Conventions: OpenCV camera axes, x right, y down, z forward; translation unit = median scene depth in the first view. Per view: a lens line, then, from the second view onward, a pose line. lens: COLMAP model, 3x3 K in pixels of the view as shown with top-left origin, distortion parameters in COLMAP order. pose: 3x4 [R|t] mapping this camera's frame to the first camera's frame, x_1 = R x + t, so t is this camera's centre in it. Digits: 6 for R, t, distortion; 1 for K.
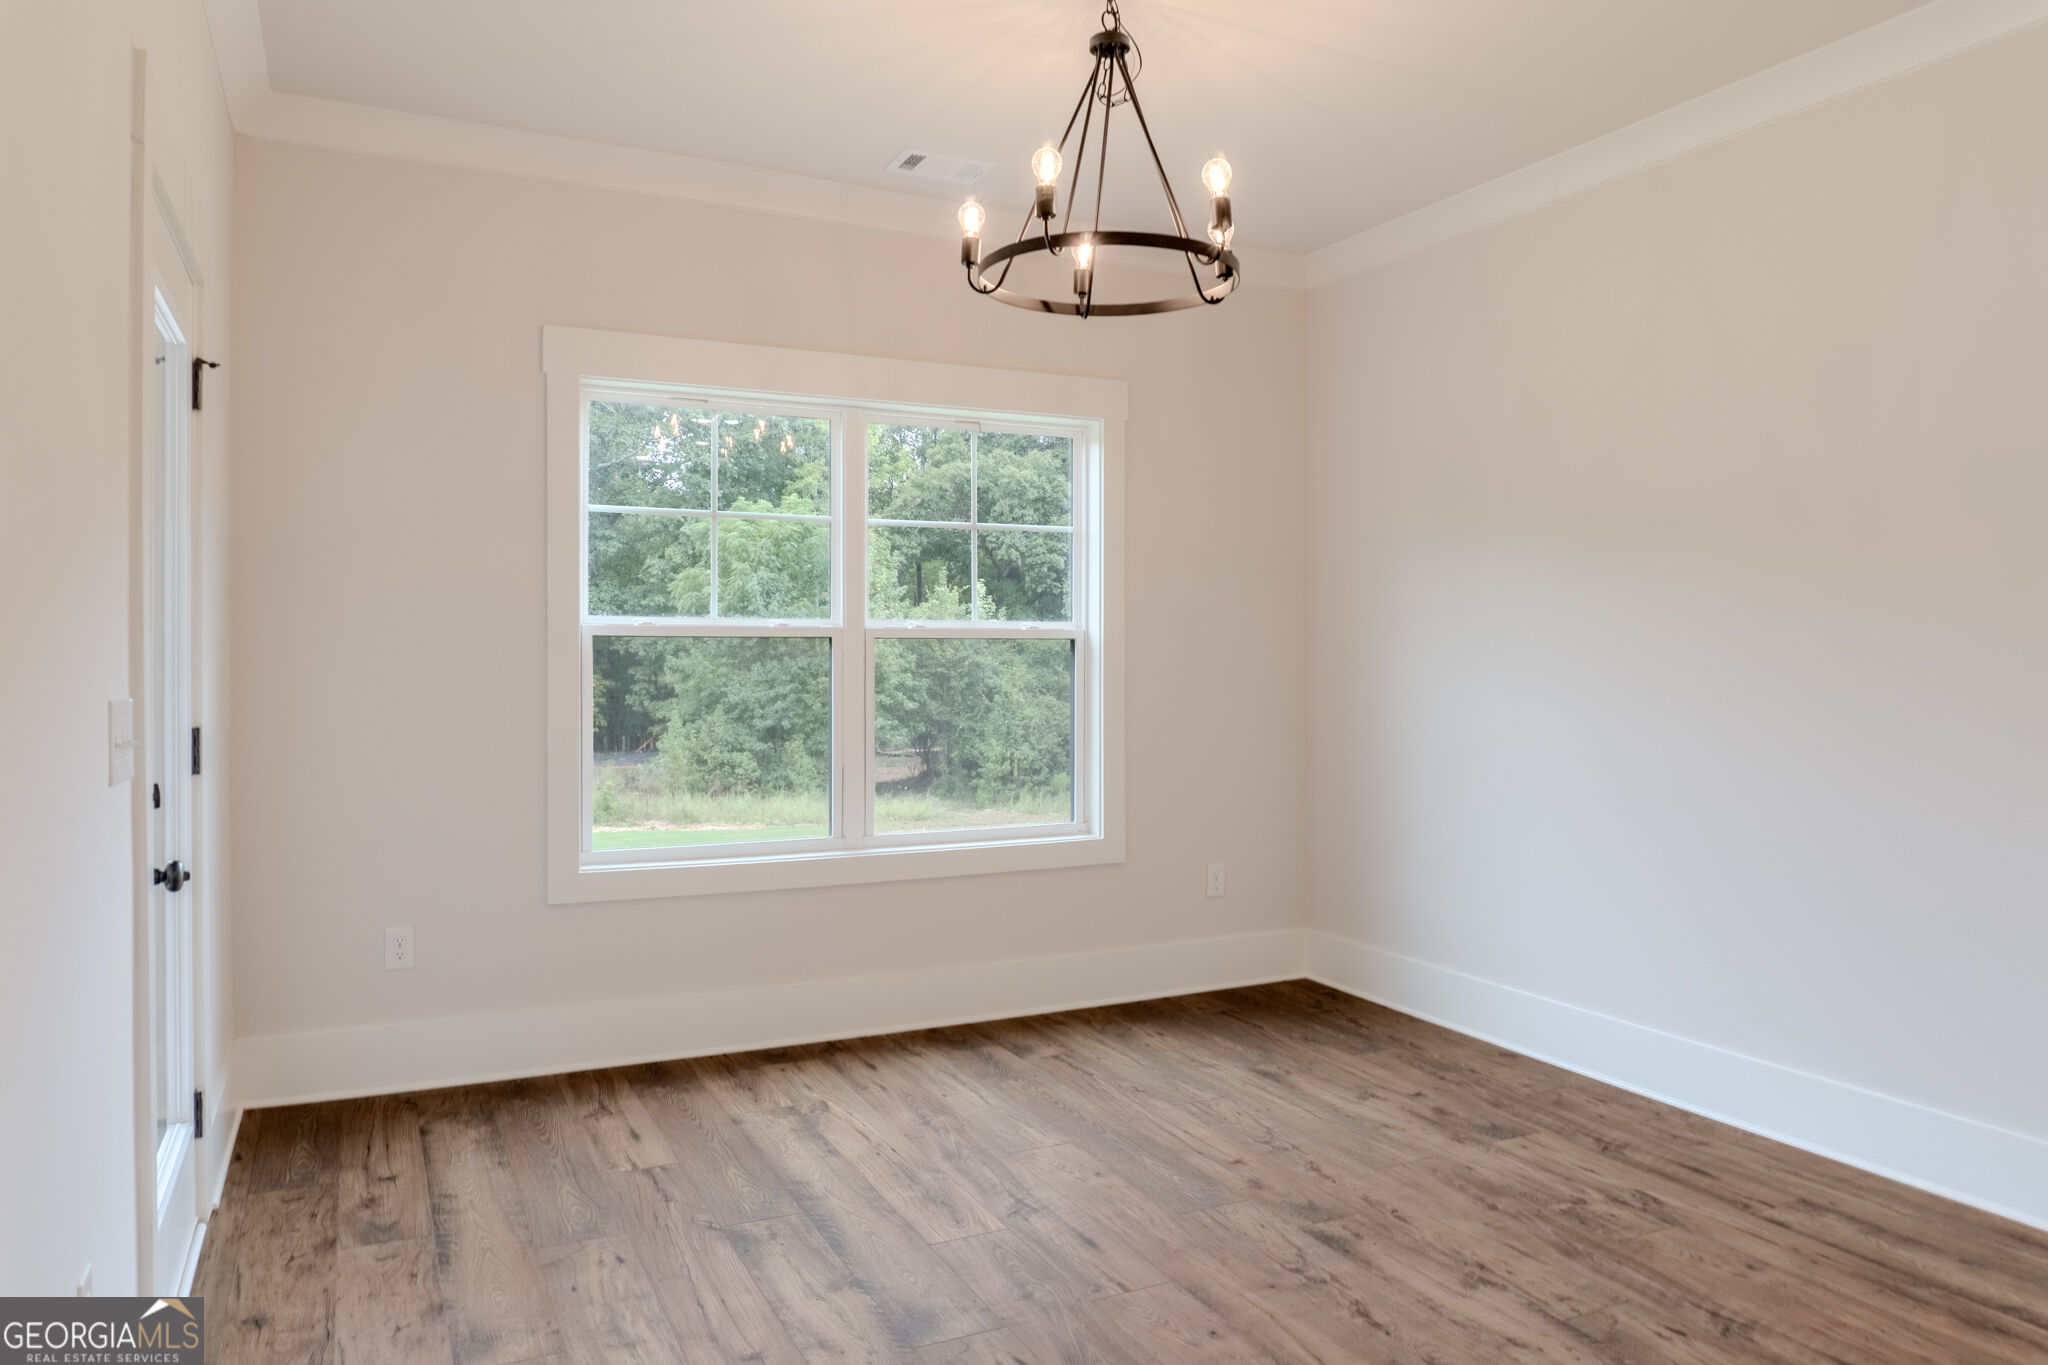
lens RADIAL K [[1374.8, 0, 1024.6], [0, 1374.8, 676.7], [0, 0, 1]] dist [-0.031045, -0.001369]
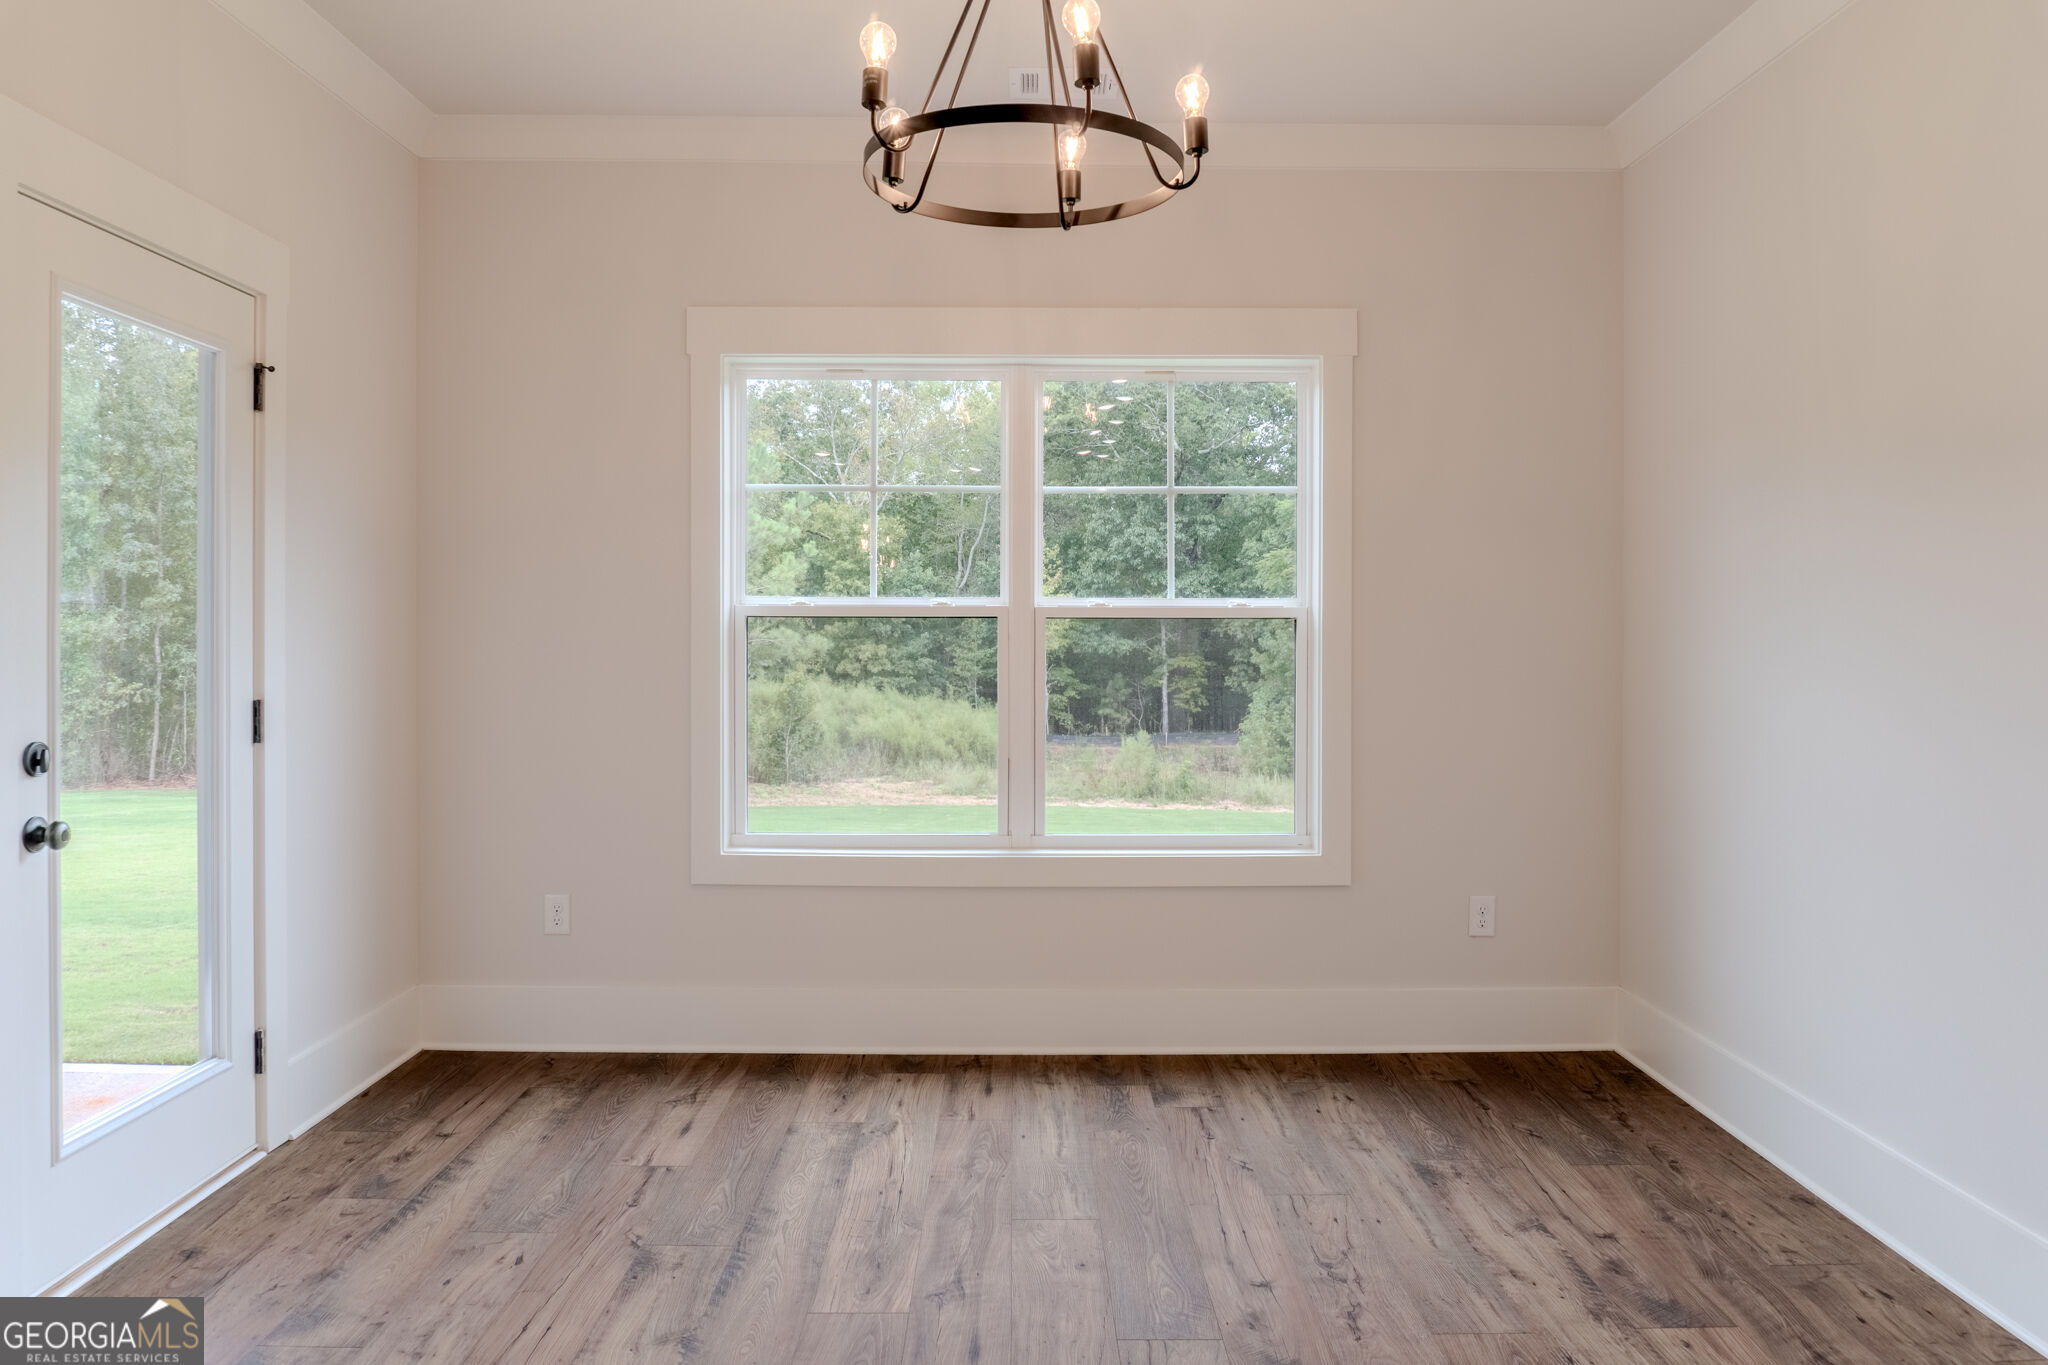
lens RADIAL K [[1375.0, 0, 1030.1], [0, 1375.0, 659.4], [0, 0, 1]] dist [-0.029398, -0.002171]
pose [[0.901711, 0.009769, -0.432229, 0.332835], [-0.009563, 0.999951, 0.002651, -0.003479], [0.432234, 0.001743, 0.901760, 0.214178]]
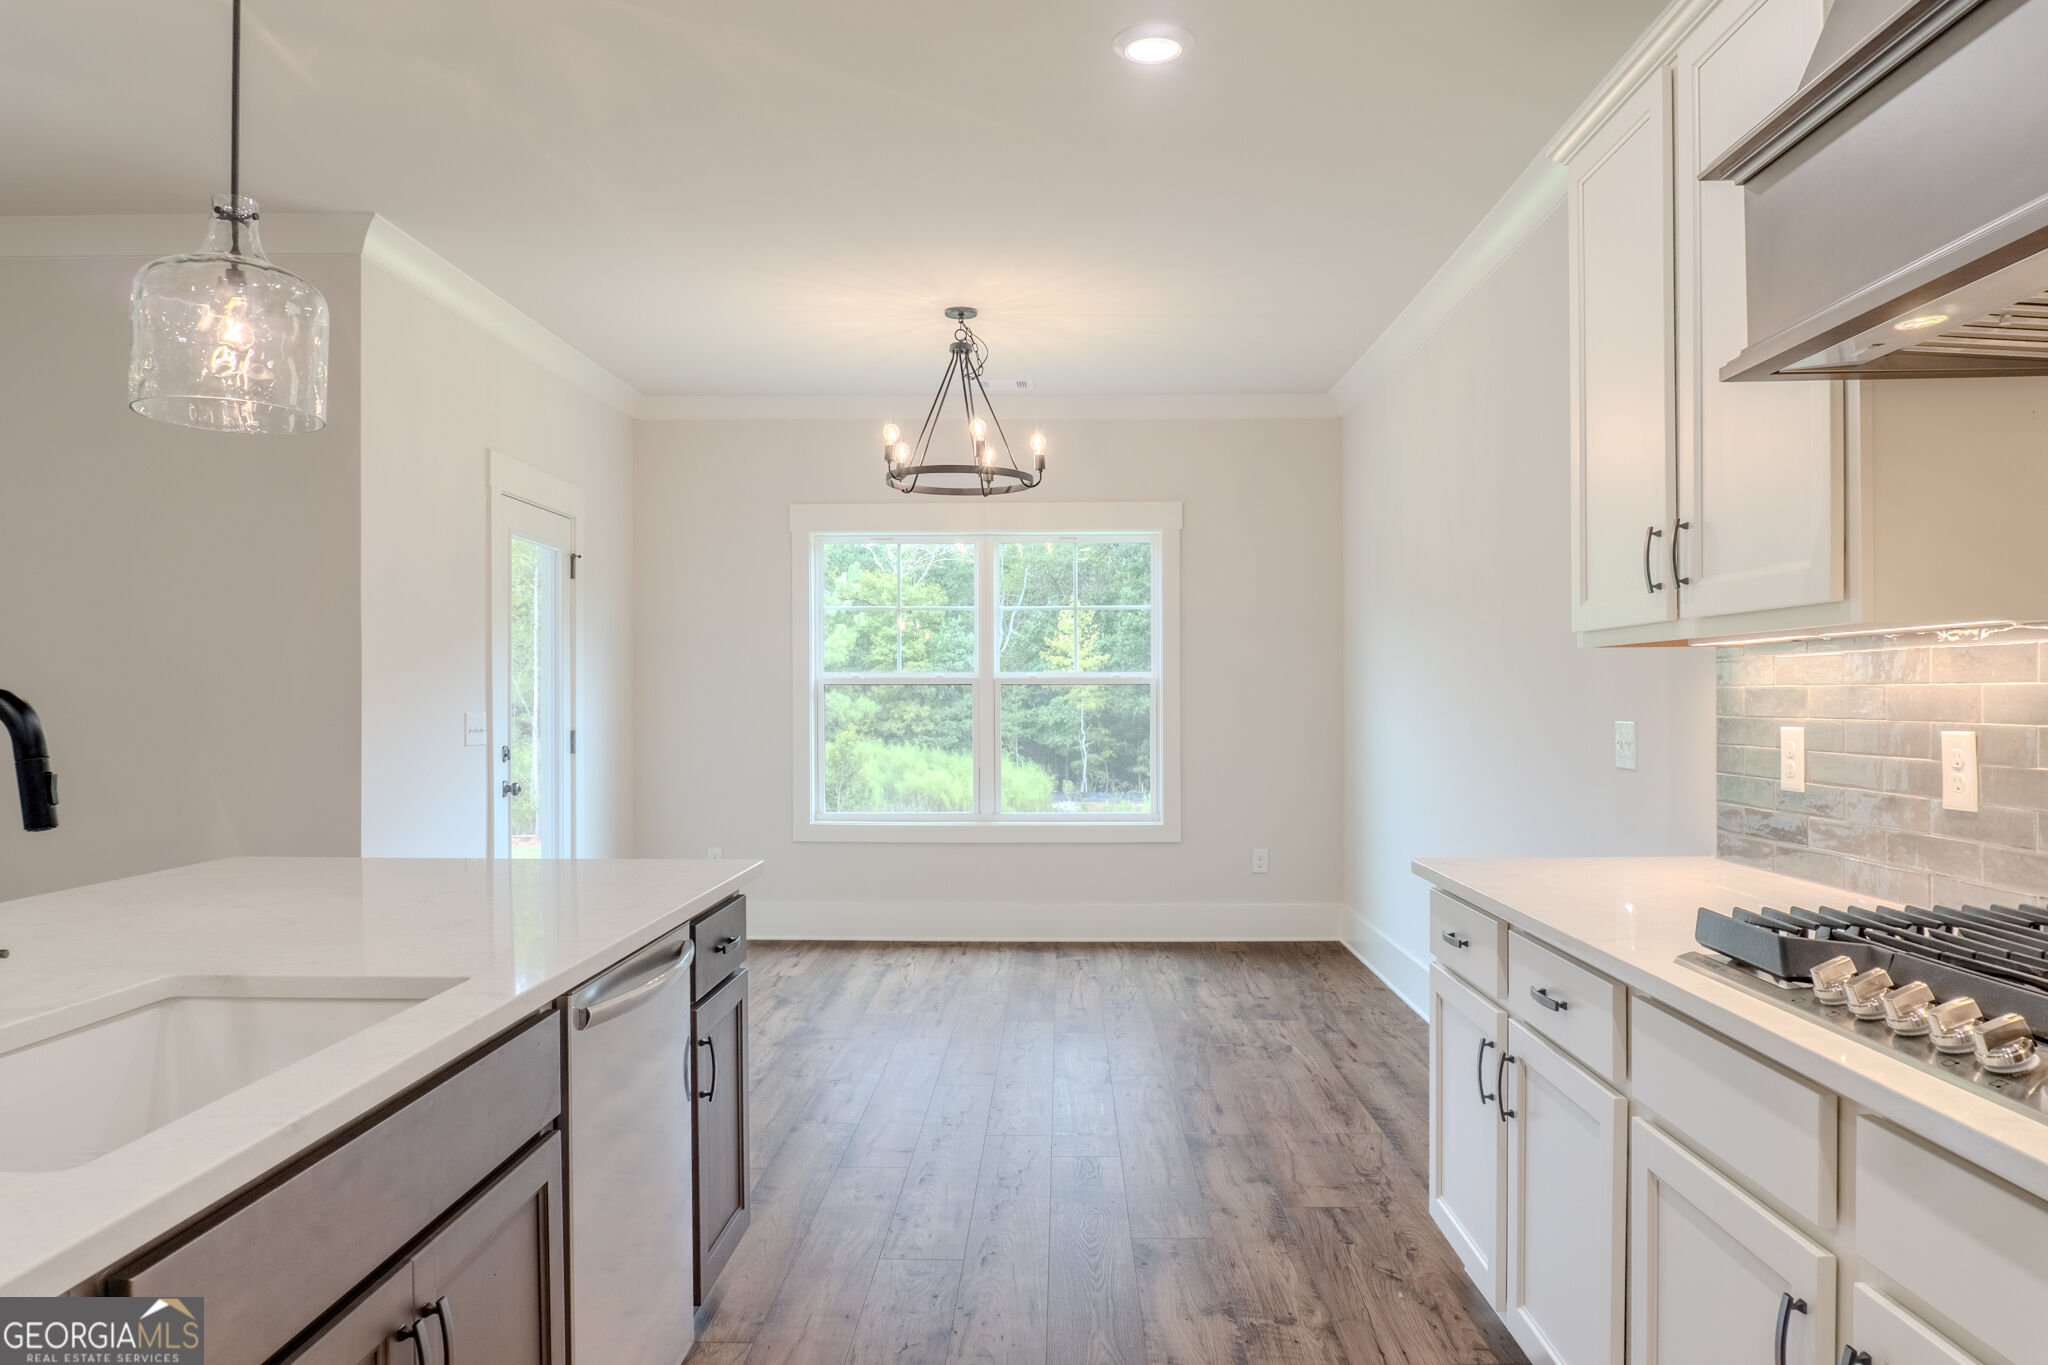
lens RADIAL K [[1378.7, 0, 1027.0], [0, 1378.7, 726.4], [0, 0, 1]] dist [-0.038262, 0.002733]
pose [[0.884900, 0.007967, -0.465713, 0.768557], [-0.005633, 0.999964, 0.006402, 0.010079], [0.465747, -0.003042, 0.884913, -0.421391]]
